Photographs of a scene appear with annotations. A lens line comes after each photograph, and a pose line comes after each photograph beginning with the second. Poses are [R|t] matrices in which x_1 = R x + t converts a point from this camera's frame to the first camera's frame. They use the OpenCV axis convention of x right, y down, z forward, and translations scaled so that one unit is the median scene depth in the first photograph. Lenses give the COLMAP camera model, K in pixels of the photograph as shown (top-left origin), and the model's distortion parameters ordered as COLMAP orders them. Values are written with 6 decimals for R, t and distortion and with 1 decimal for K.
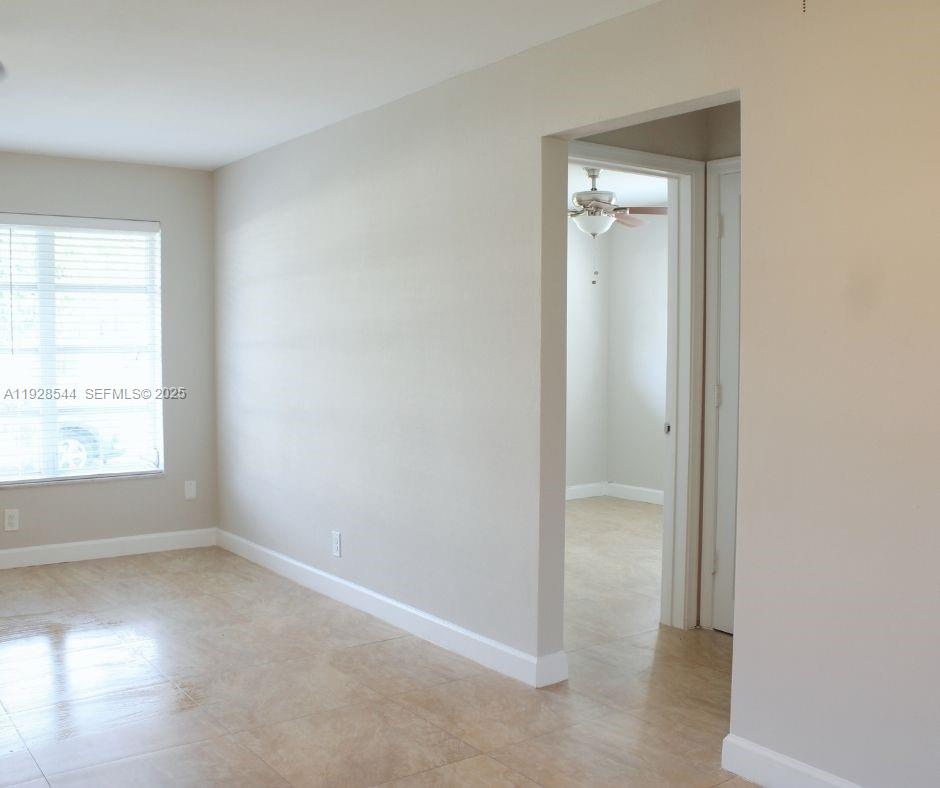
lens RADIAL K [[971.0, 0, 470.0], [0, 971.0, 394.0], [0, 0, 1]] dist [-0.172216, 0.142902]
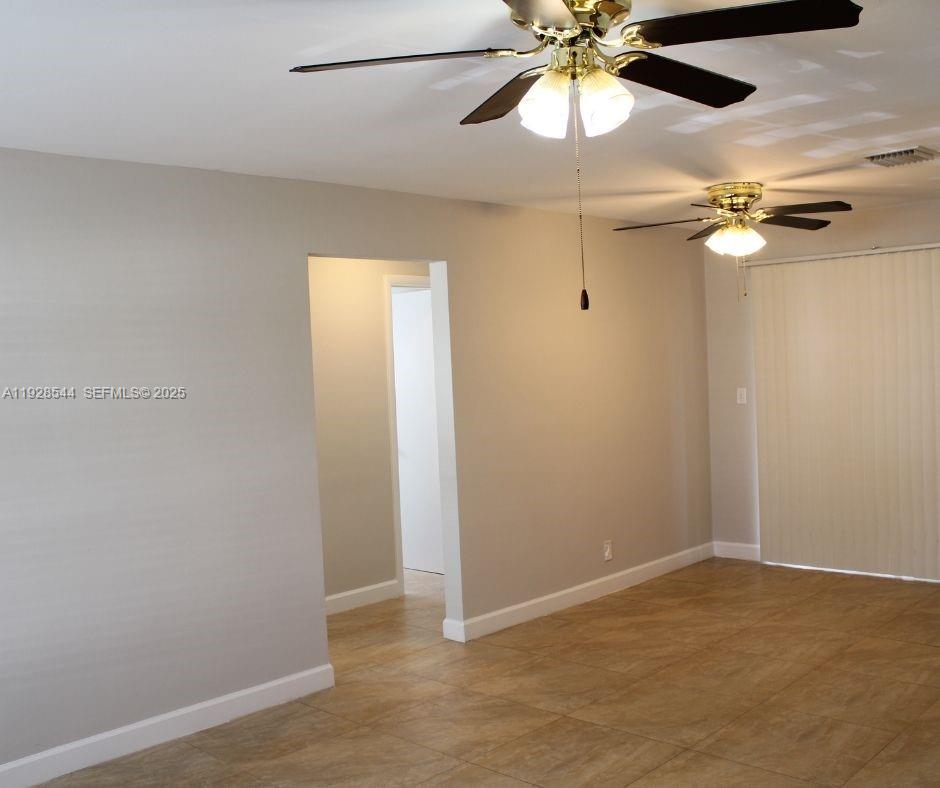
lens RADIAL K [[1009.4, 0, 470.0], [0, 1009.4, 394.0], [0, 0, 1]] dist [-0.098425, -0.003704]
pose [[-0.190953, -0.021263, 0.981369, -1.135177], [0.103978, 0.993702, 0.041762, -0.095711], [-0.976077, 0.110015, -0.187540, 0.954517]]
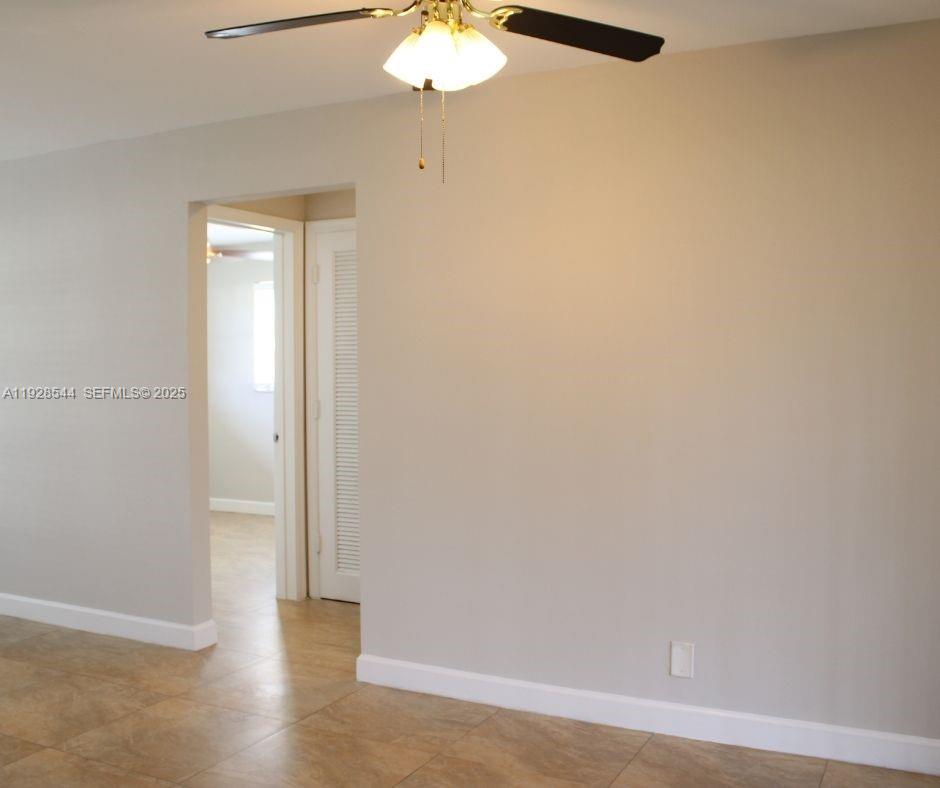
lens RADIAL K [[971.0, 0, 470.0], [0, 971.0, 394.0], [0, 0, 1]] dist [-0.172216, 0.142902]
pose [[0.886066, -0.016327, 0.463272, -0.160891], [0.029491, 0.999341, -0.021185, 0.015102], [-0.462621, 0.032434, 0.885963, -0.225299]]
